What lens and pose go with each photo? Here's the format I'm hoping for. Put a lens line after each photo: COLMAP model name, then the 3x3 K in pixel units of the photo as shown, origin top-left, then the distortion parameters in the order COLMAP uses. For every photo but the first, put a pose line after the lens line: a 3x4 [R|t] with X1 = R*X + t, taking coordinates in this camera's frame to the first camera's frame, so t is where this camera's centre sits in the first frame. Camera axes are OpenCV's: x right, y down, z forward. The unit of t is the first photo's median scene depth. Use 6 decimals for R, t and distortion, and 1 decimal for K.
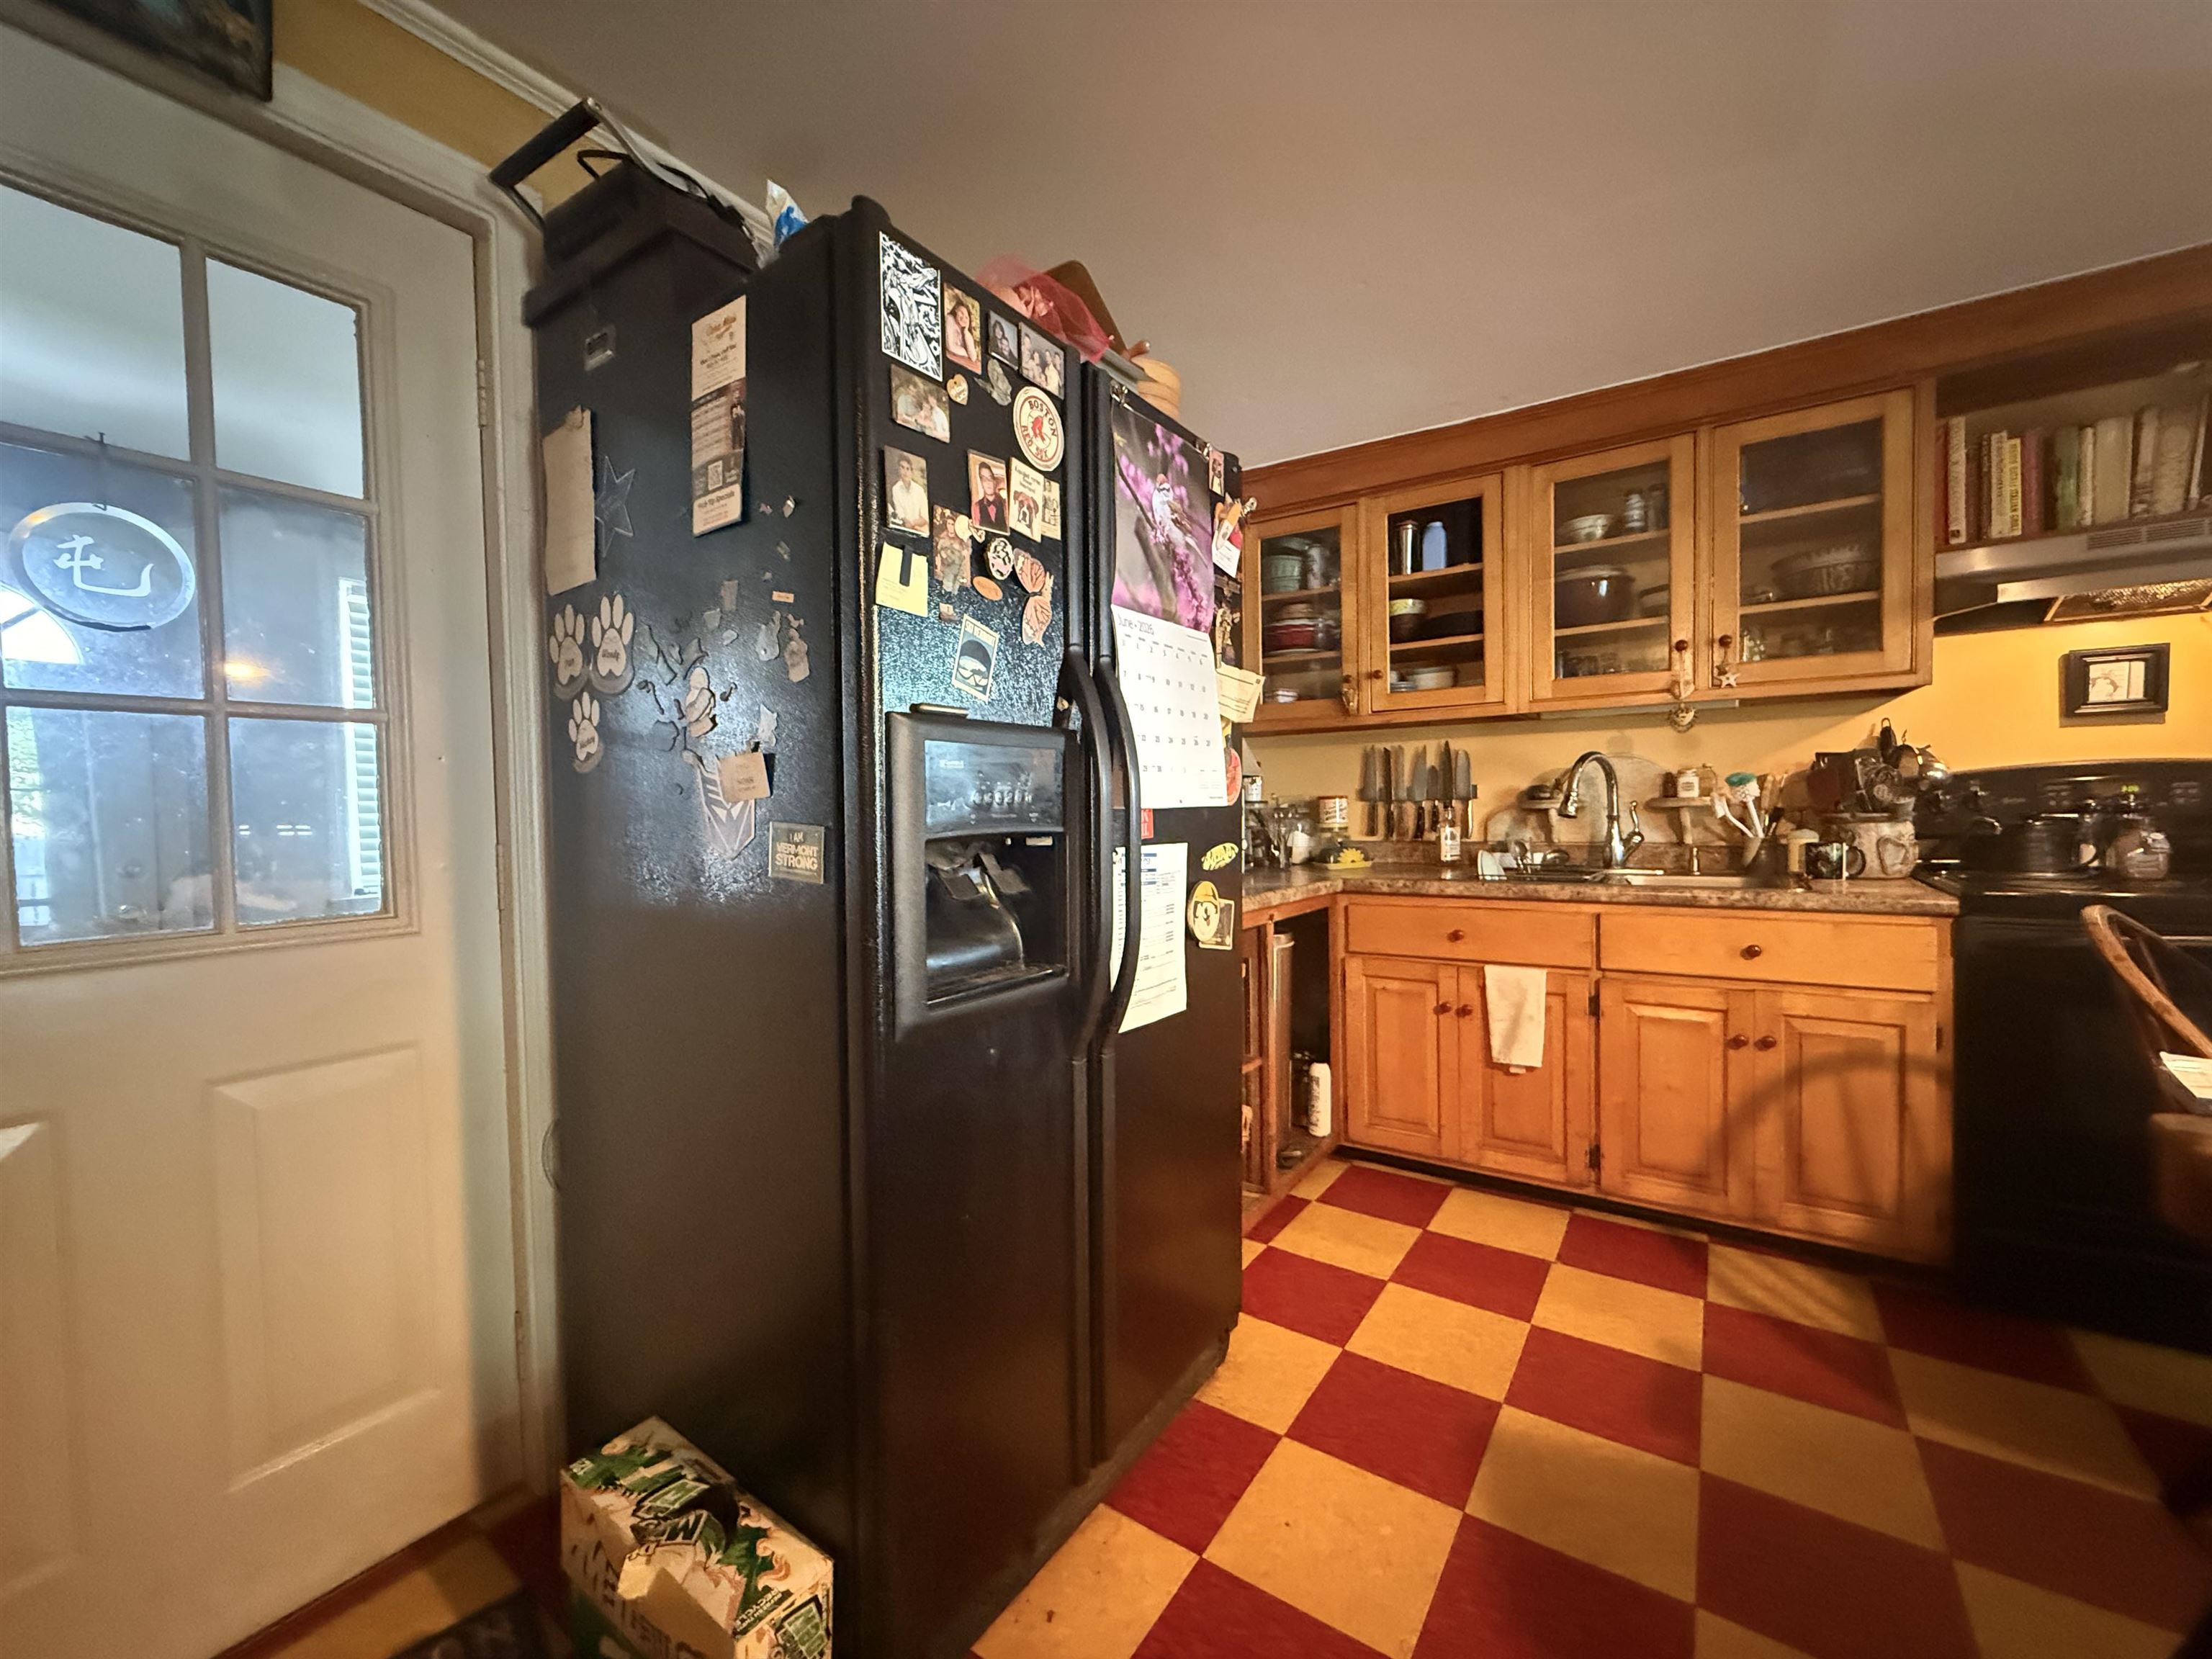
lens RADIAL K [[882.7, 0, 1099.8], [0, 882.7, 829.9], [0, 0, 1]] dist [-0.001802, 0.000426]
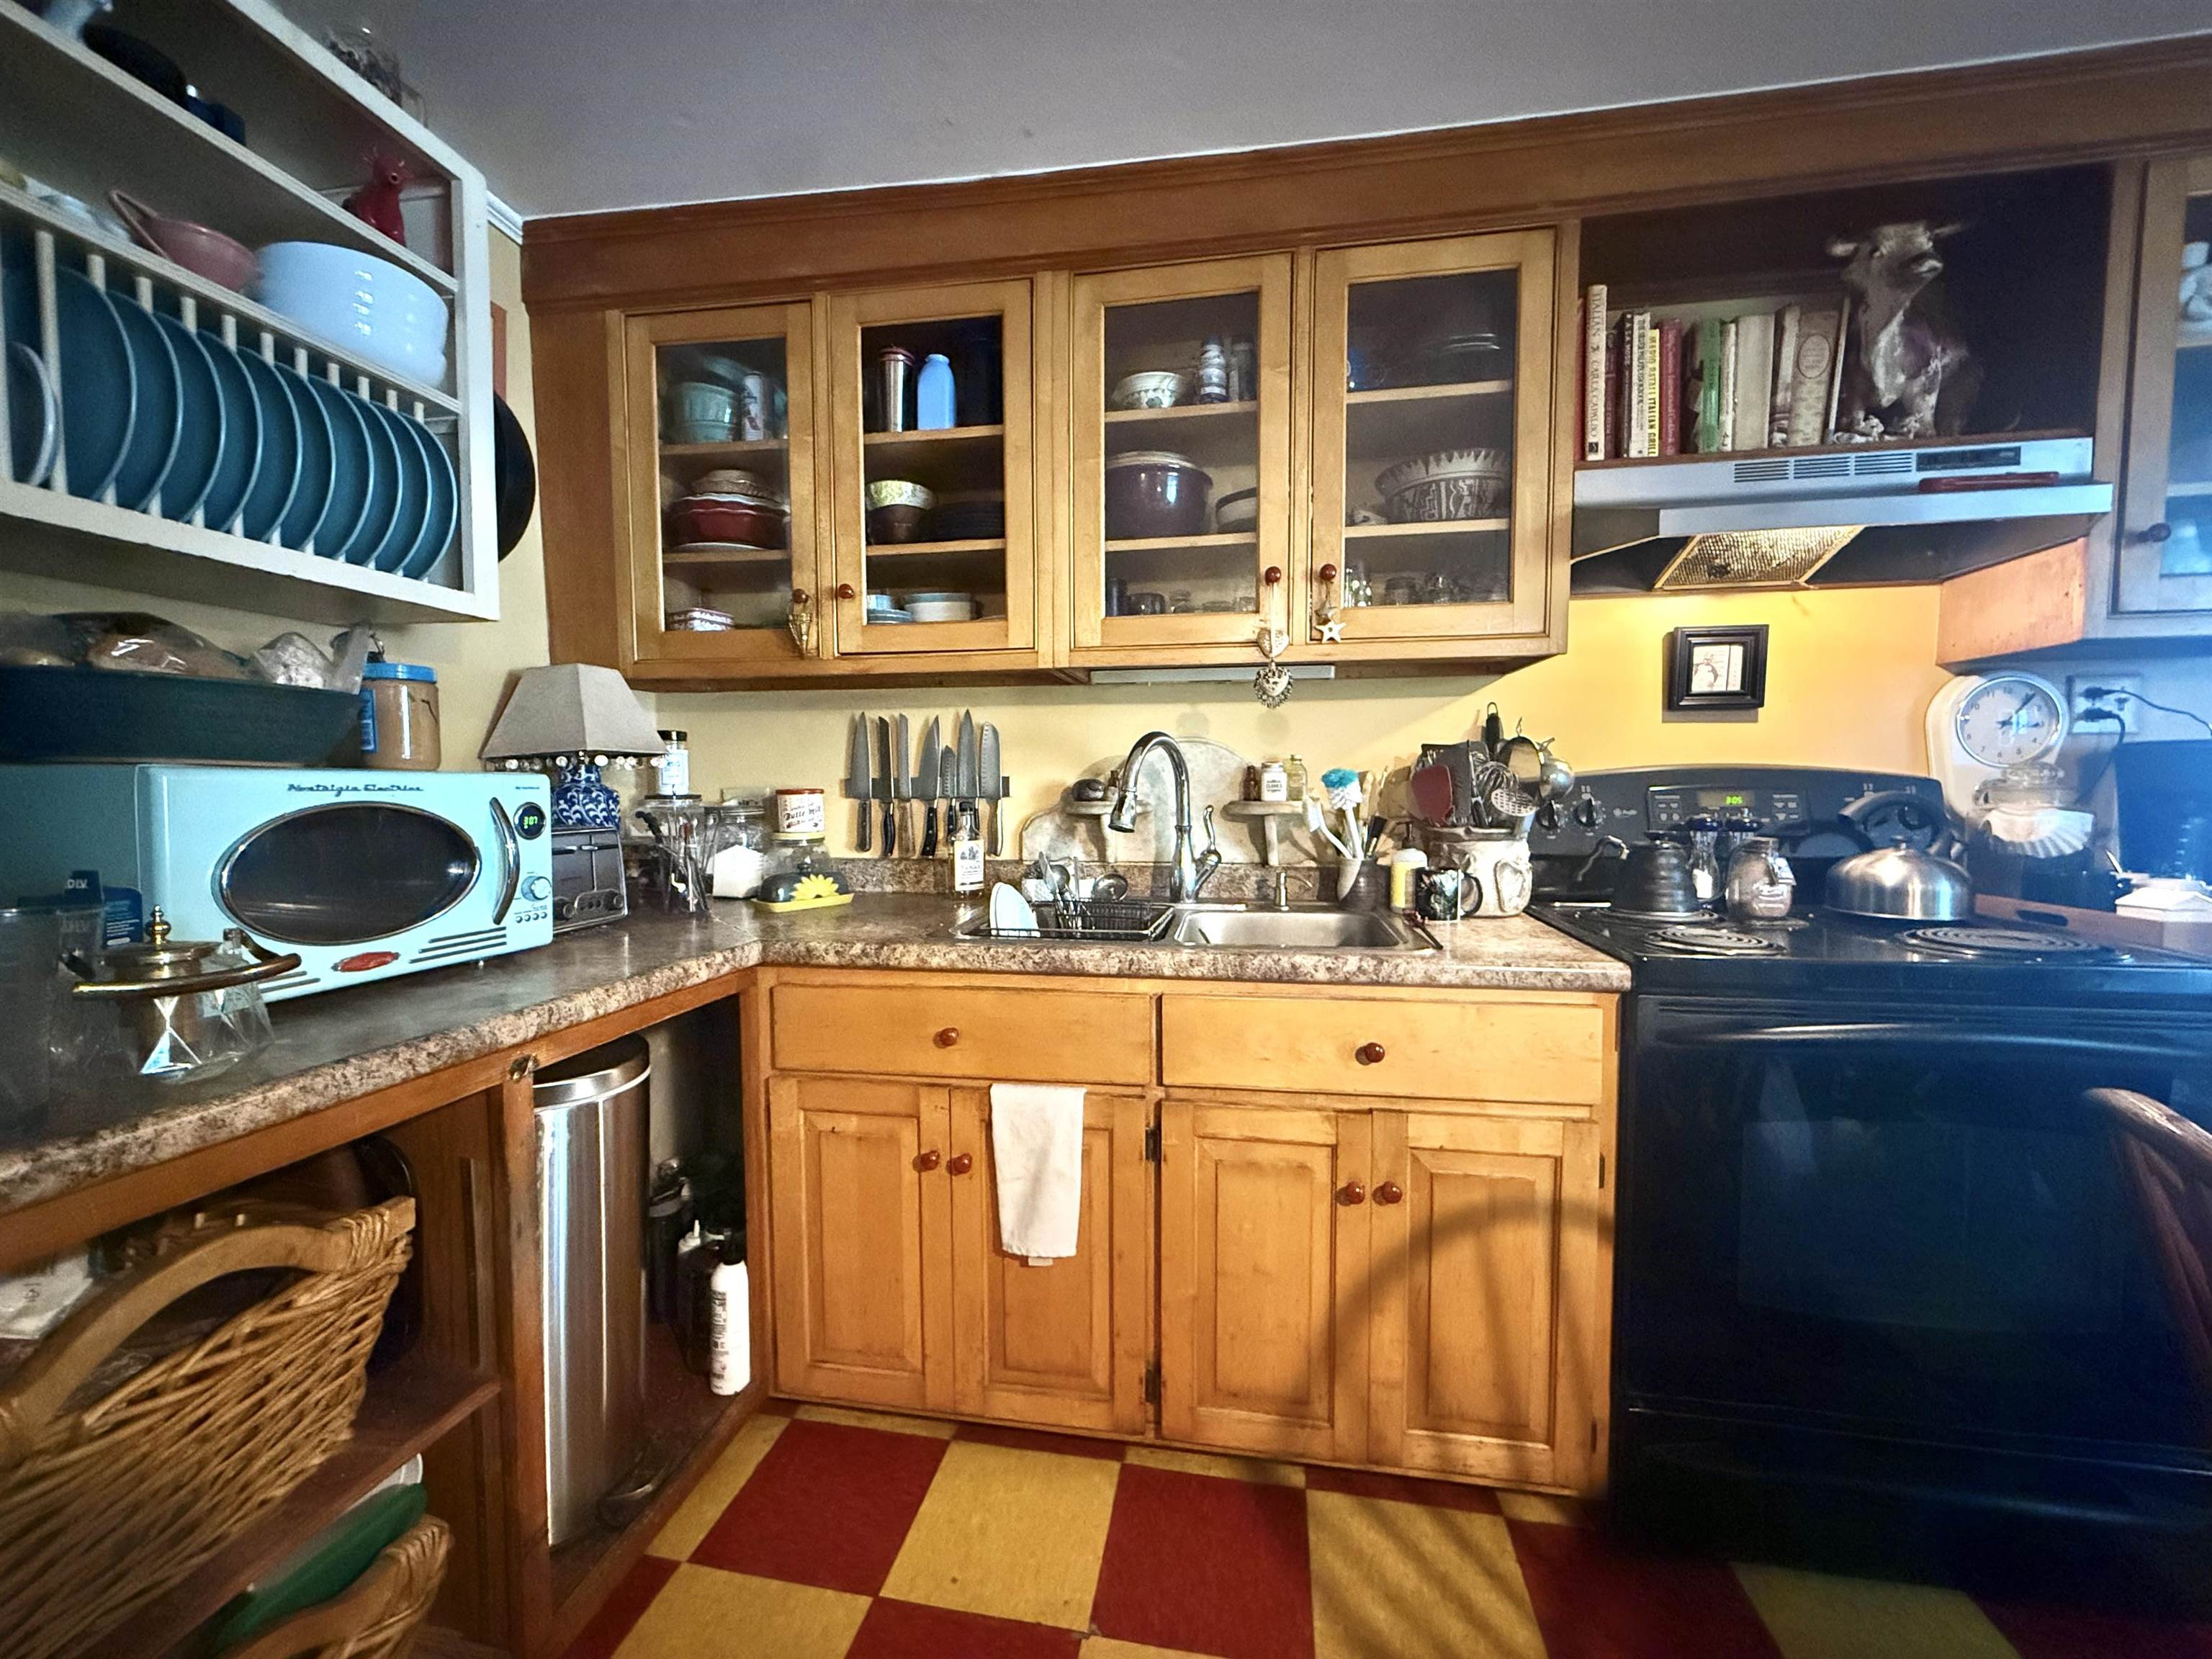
lens RADIAL K [[882.7, 0, 1098.2], [0, 882.7, 831.7], [0, 0, 1]] dist [-0.001802, 0.000426]
pose [[0.910023, -0.005544, 0.414520, 0.281320], [-0.002974, 0.999798, 0.019902, -0.030575], [-0.414547, -0.019344, 0.909822, 0.477184]]
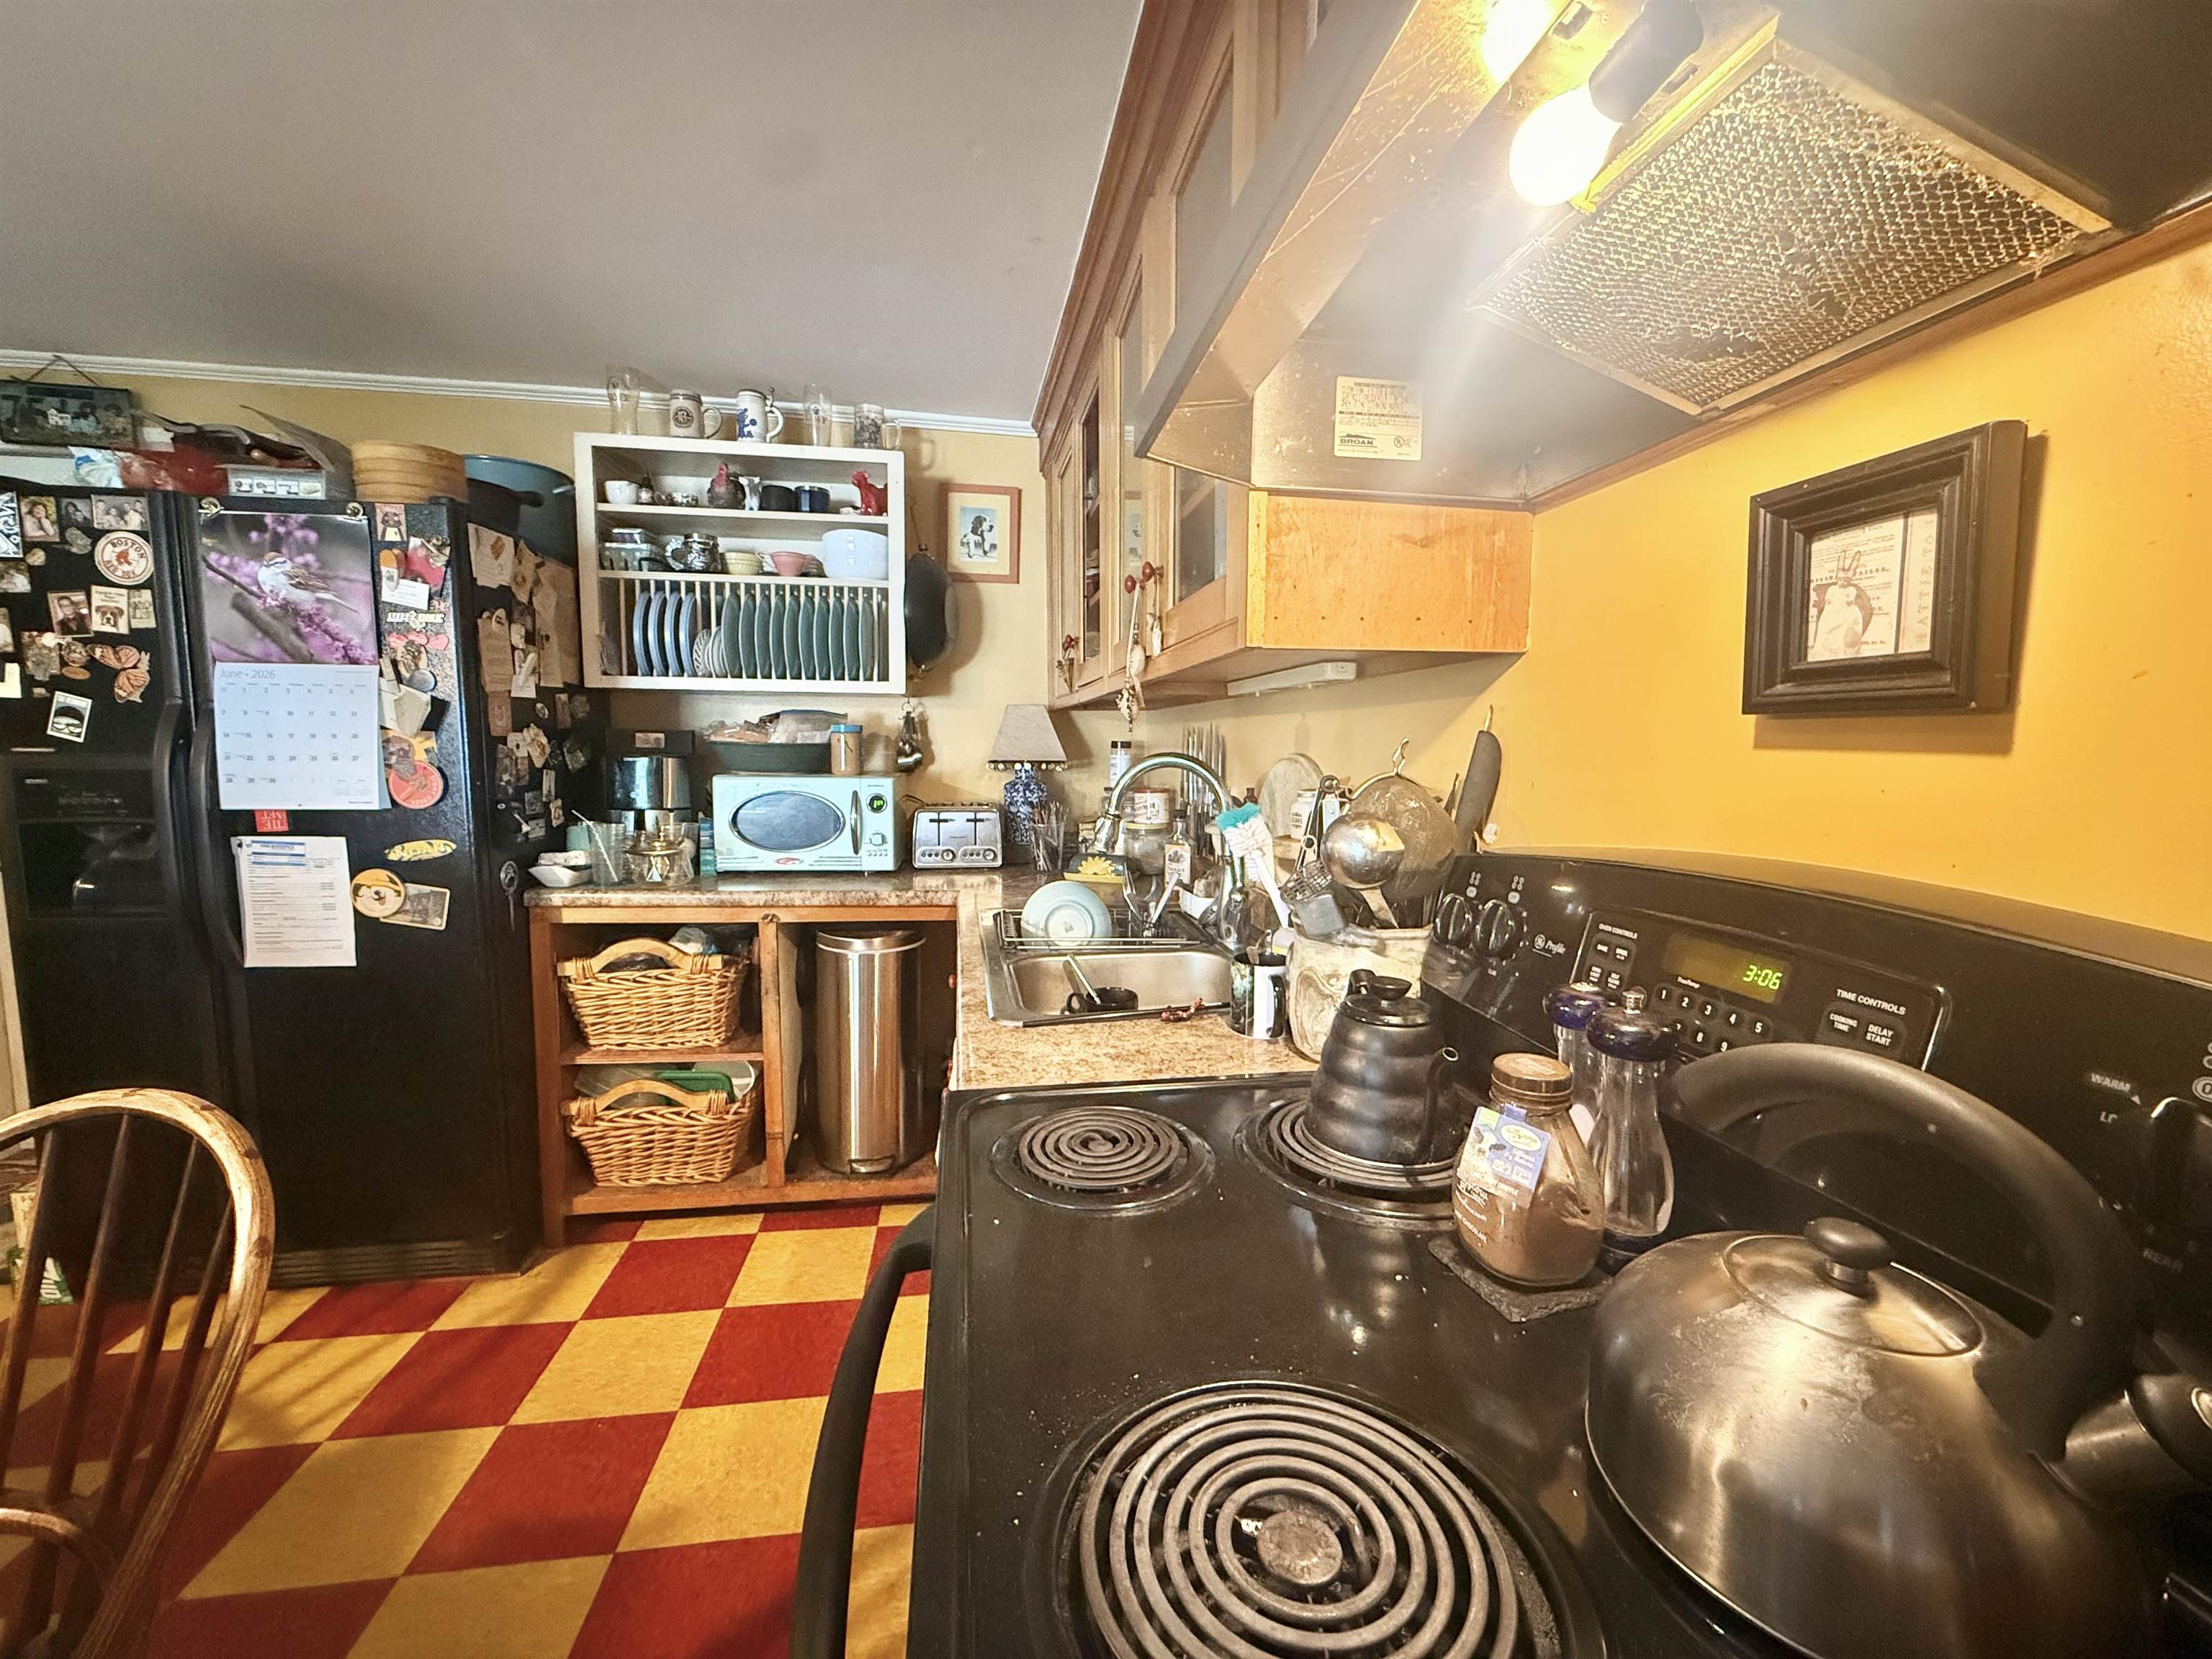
lens RADIAL K [[882.7, 0, 1110.9], [0, 882.7, 827.7], [0, 0, 1]] dist [-0.001802, 0.000426]
pose [[0.683930, 0.096466, -0.723142, 1.168470], [-0.042755, 0.994816, 0.092270, -0.107418], [0.728294, -0.032189, 0.684509, 0.618901]]
